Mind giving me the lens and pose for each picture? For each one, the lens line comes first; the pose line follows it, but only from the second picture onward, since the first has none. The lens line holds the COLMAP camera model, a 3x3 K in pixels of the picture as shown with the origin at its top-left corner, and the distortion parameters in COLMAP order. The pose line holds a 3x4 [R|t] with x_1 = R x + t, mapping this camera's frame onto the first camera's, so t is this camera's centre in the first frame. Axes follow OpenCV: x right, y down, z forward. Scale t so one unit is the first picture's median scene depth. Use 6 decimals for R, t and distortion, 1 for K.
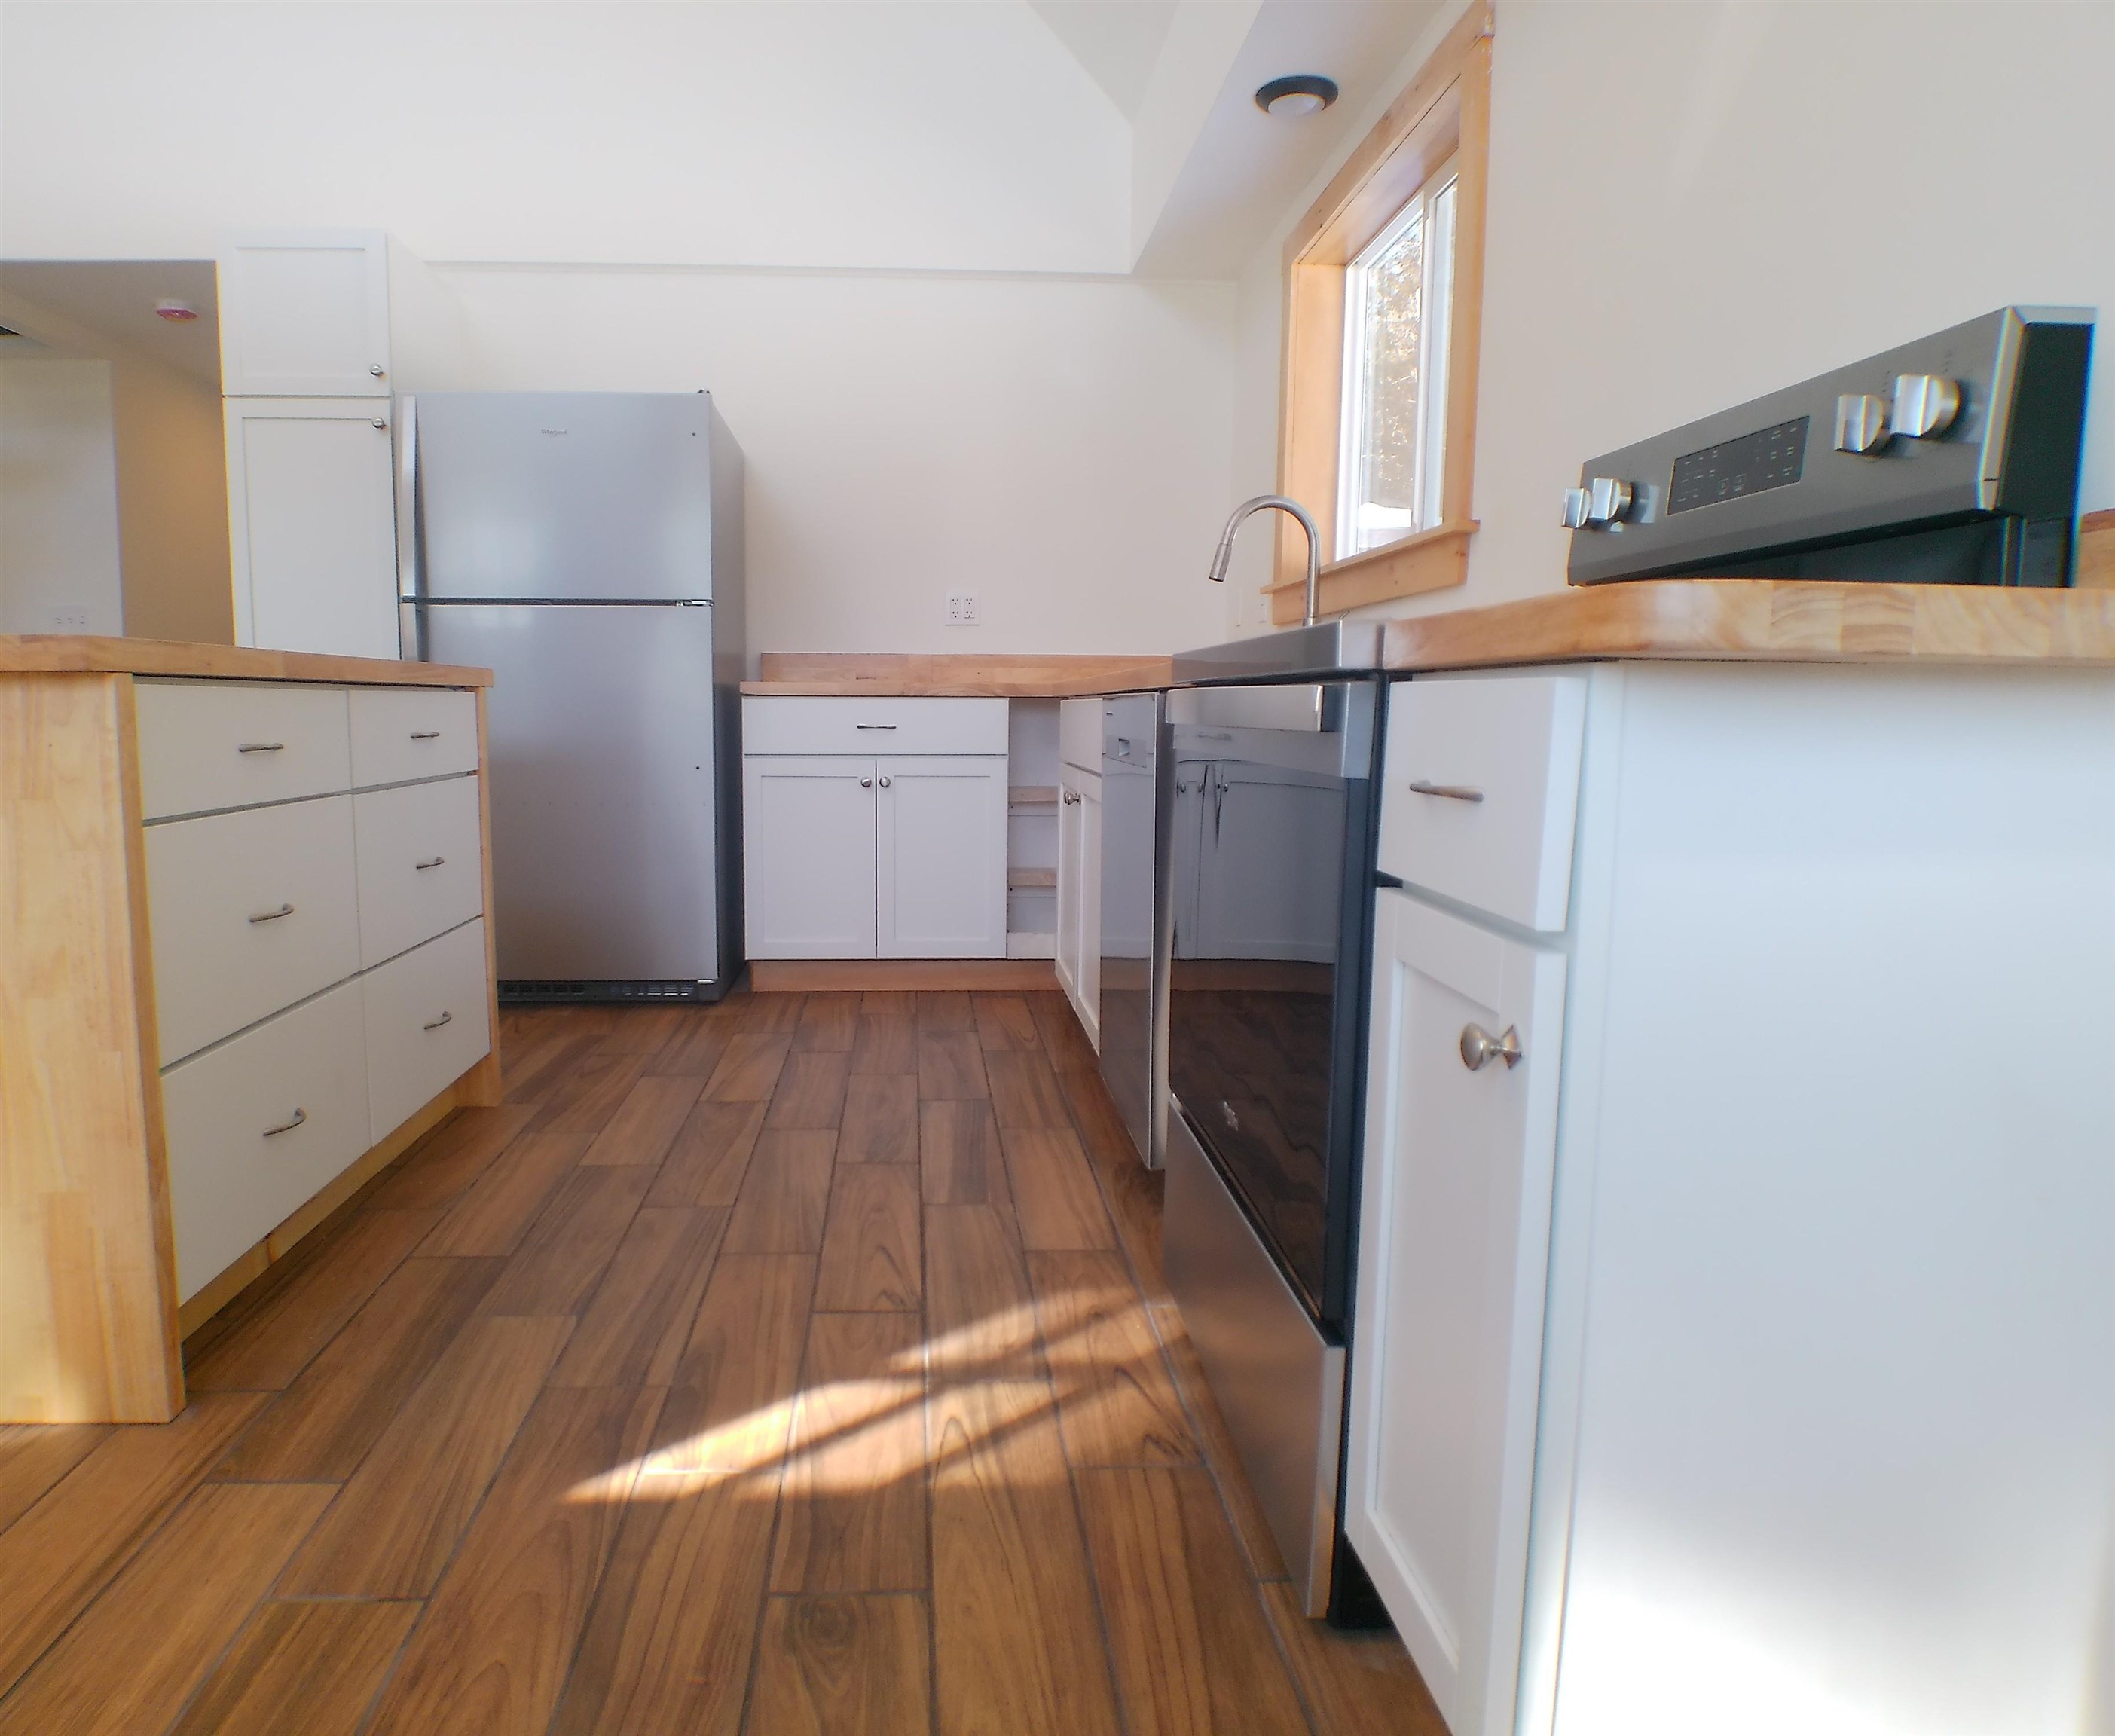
lens RADIAL K [[1332.2, 0, 972.9], [0, 1332.2, 864.2], [0, 0, 1]] dist [-0.025845, -0.004400]
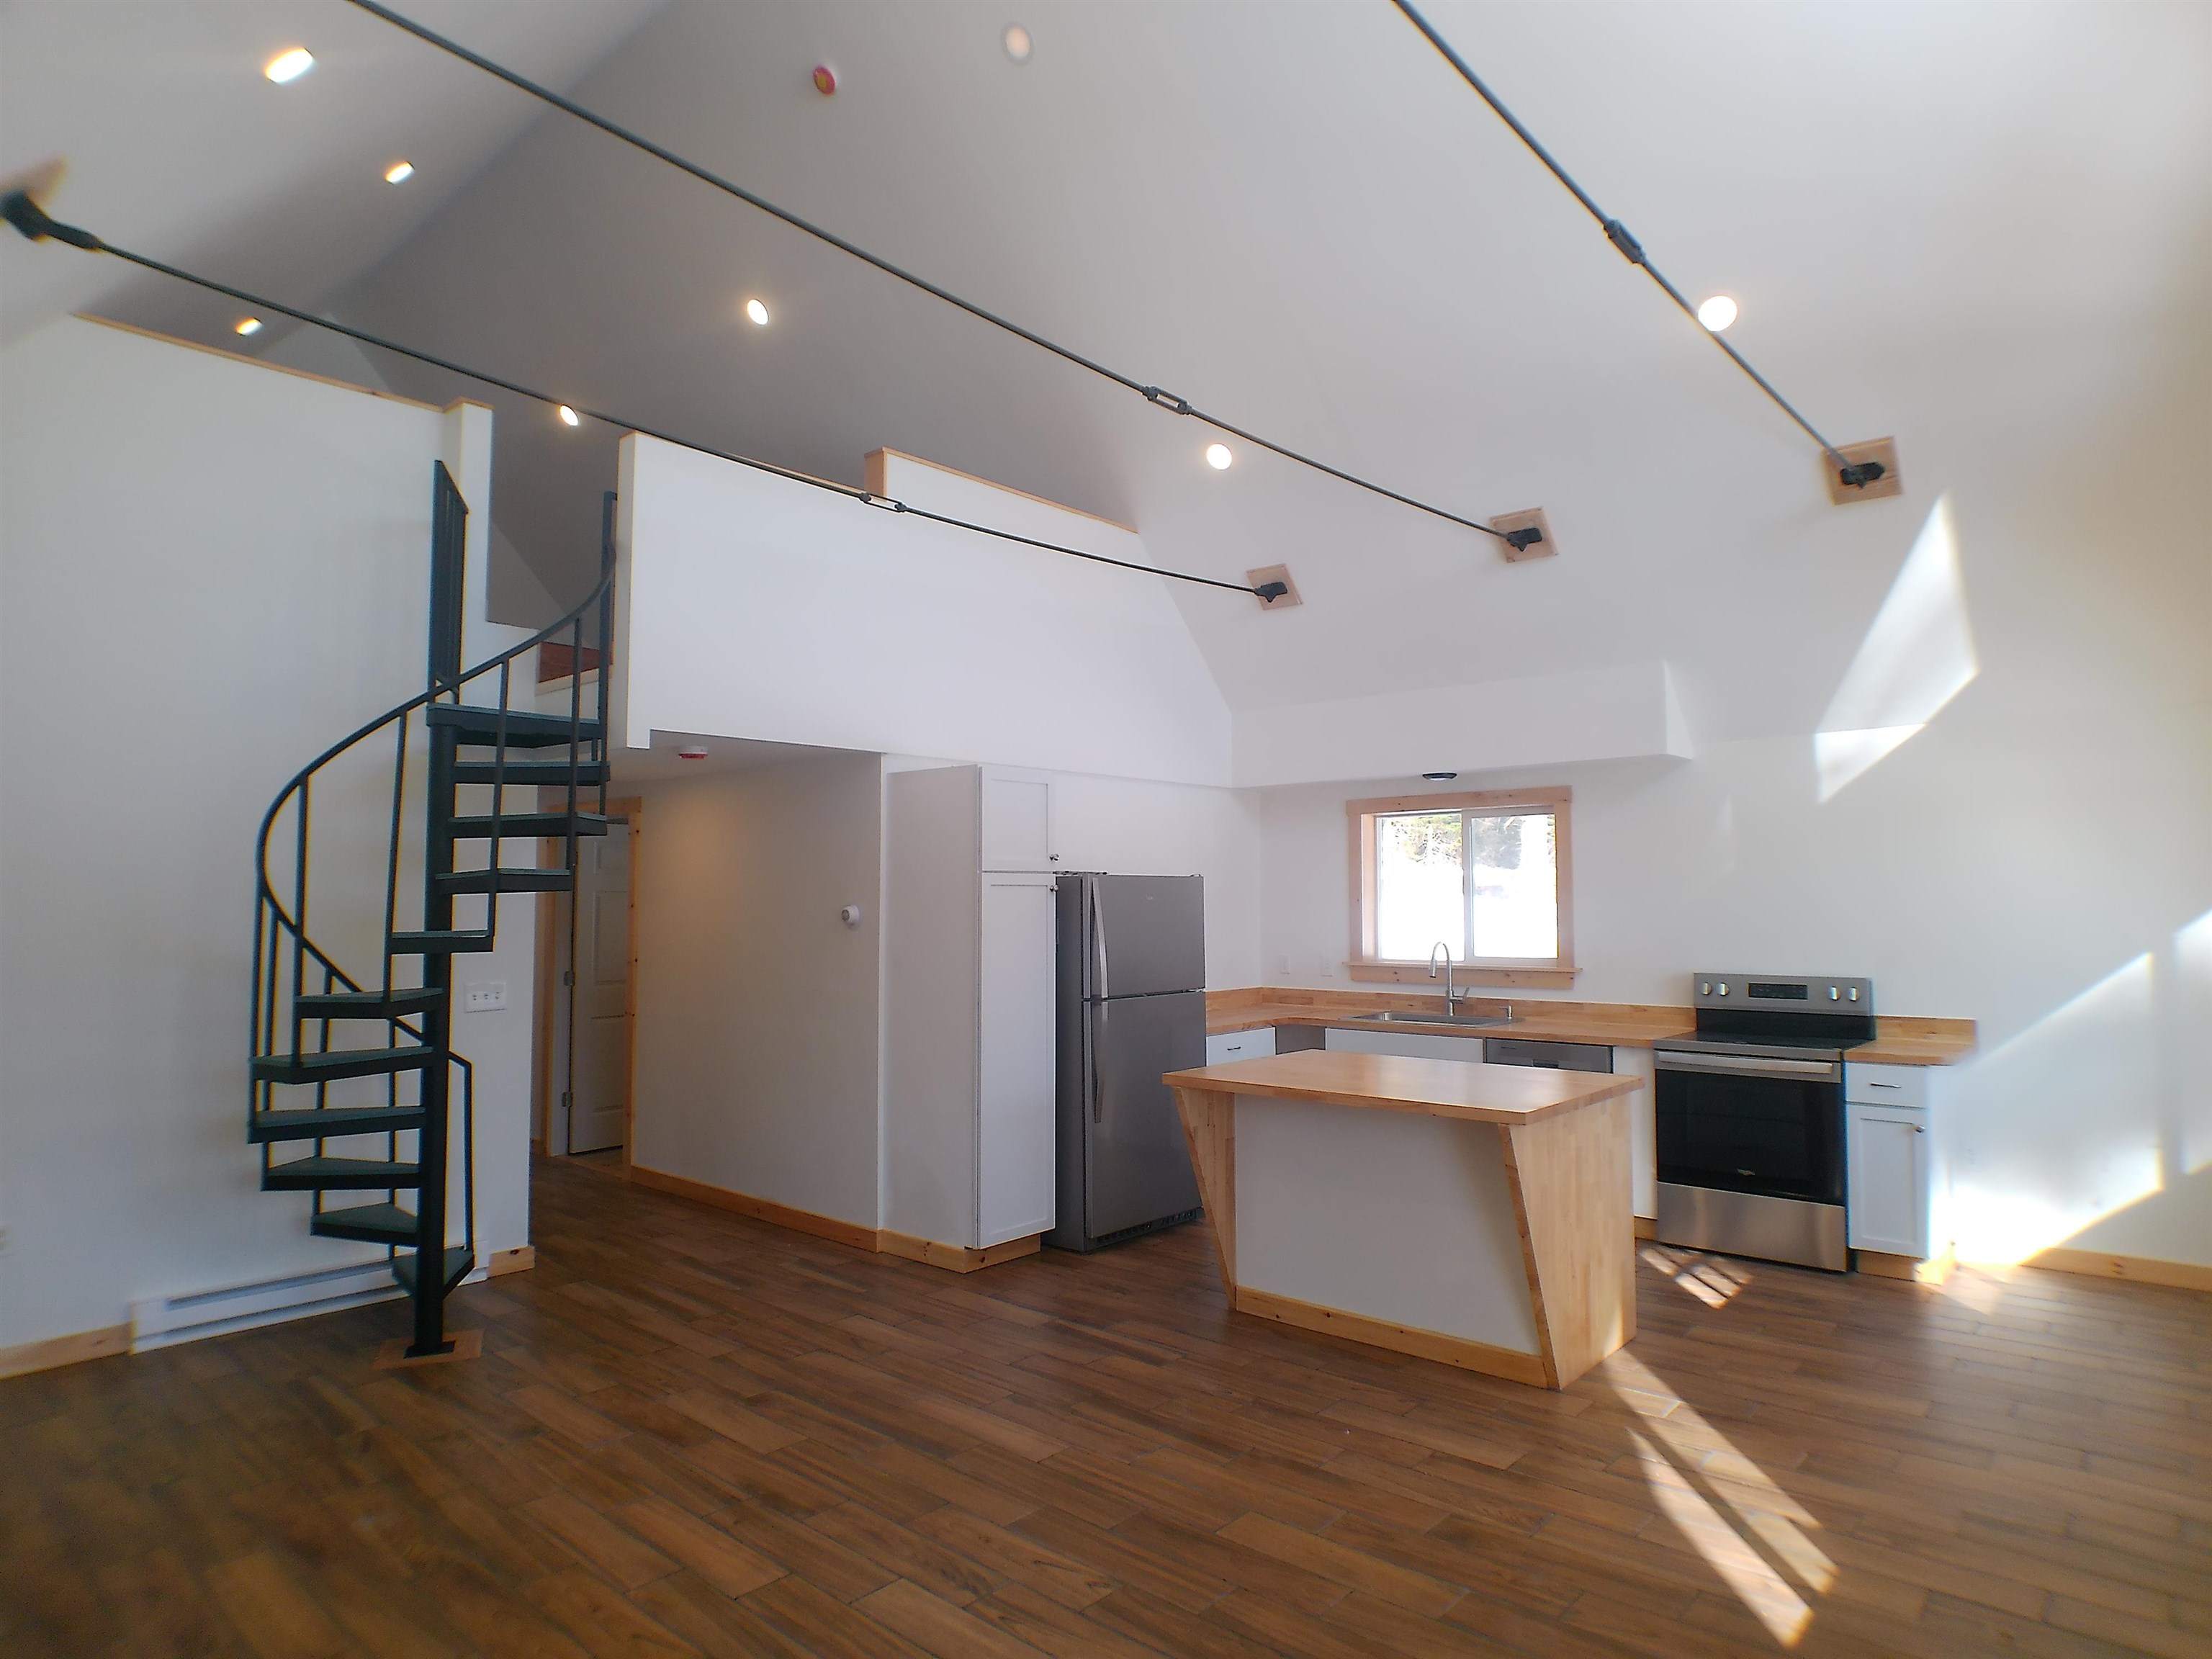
lens RADIAL K [[1285.5, 0, 1122.4], [0, 1285.5, 822.3], [0, 0, 1]] dist [-0.024549, -0.008620]
pose [[0.698180, 0.034297, 0.715101, -2.936632], [0.093561, 0.985914, -0.138633, -0.361895], [-0.709783, 0.163696, 0.685136, -0.295281]]
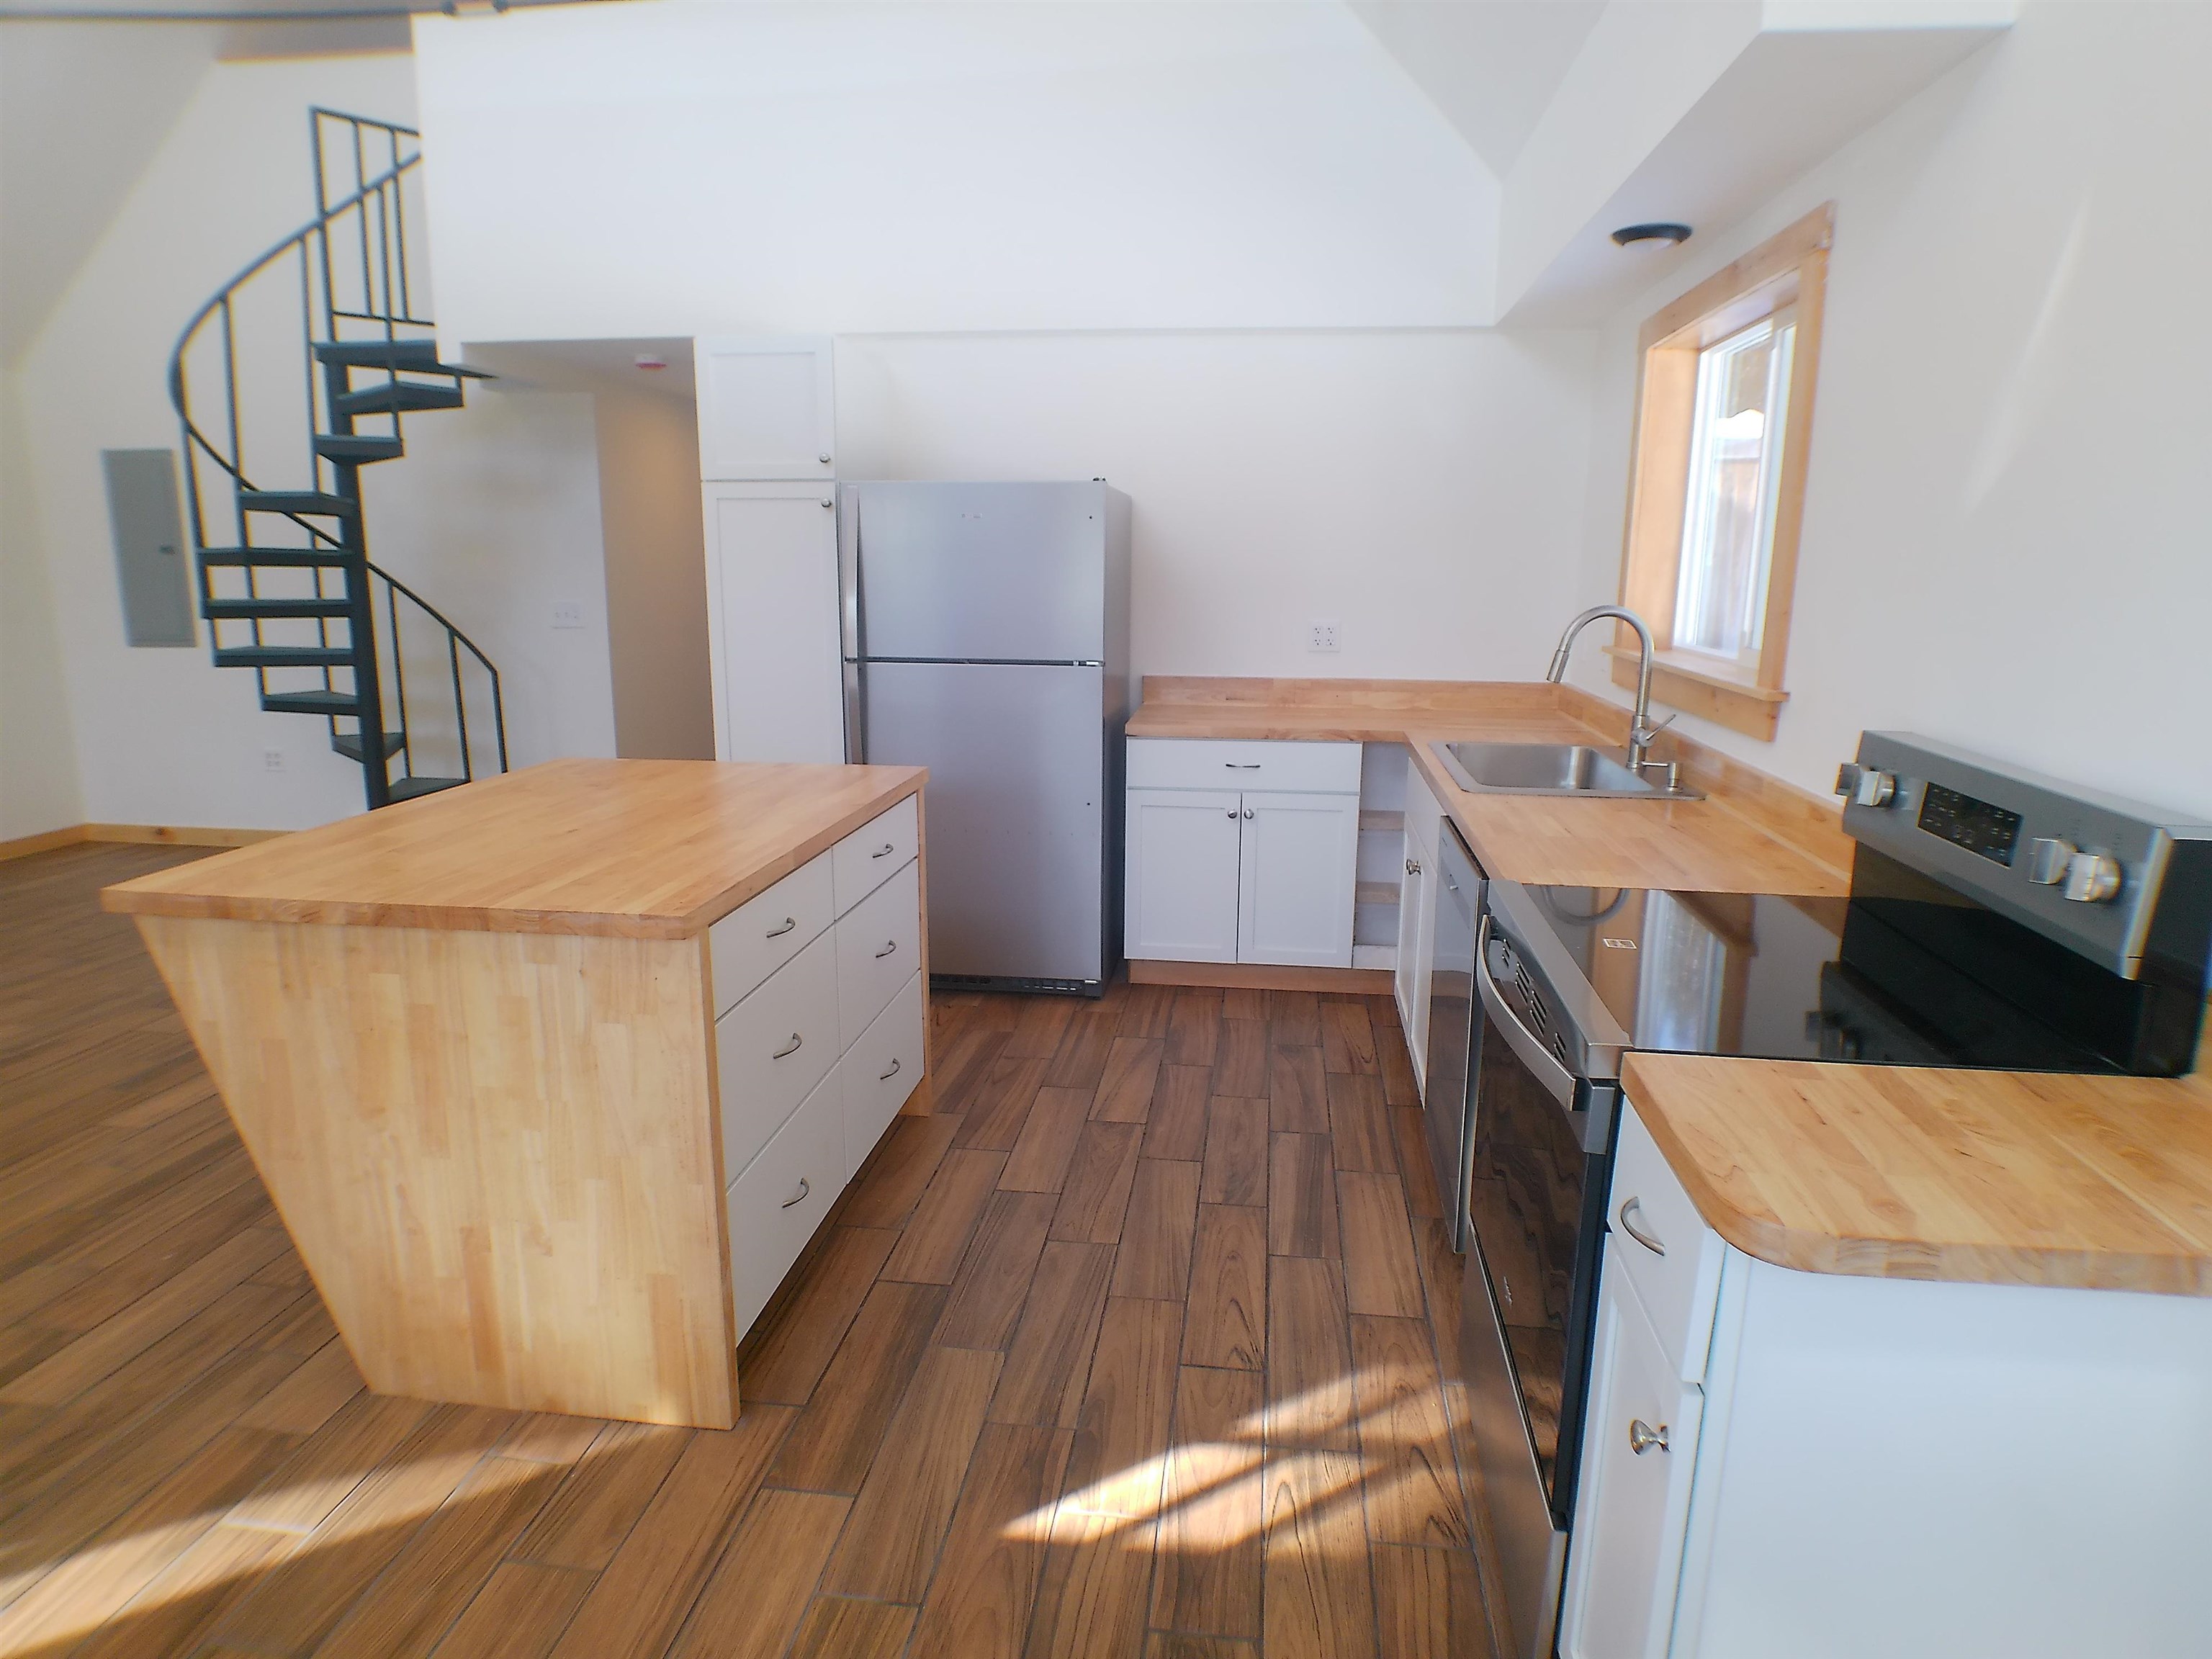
lens RADIAL K [[1285.5, 0, 1122.4], [0, 1285.5, 822.3], [0, 0, 1]] dist [-0.024549, -0.008620]
pose [[0.986600, 0.035247, -0.159302, 0.004684], [-0.021548, 0.995983, 0.086914, -0.299848], [0.161726, -0.082316, 0.983397, -0.200205]]
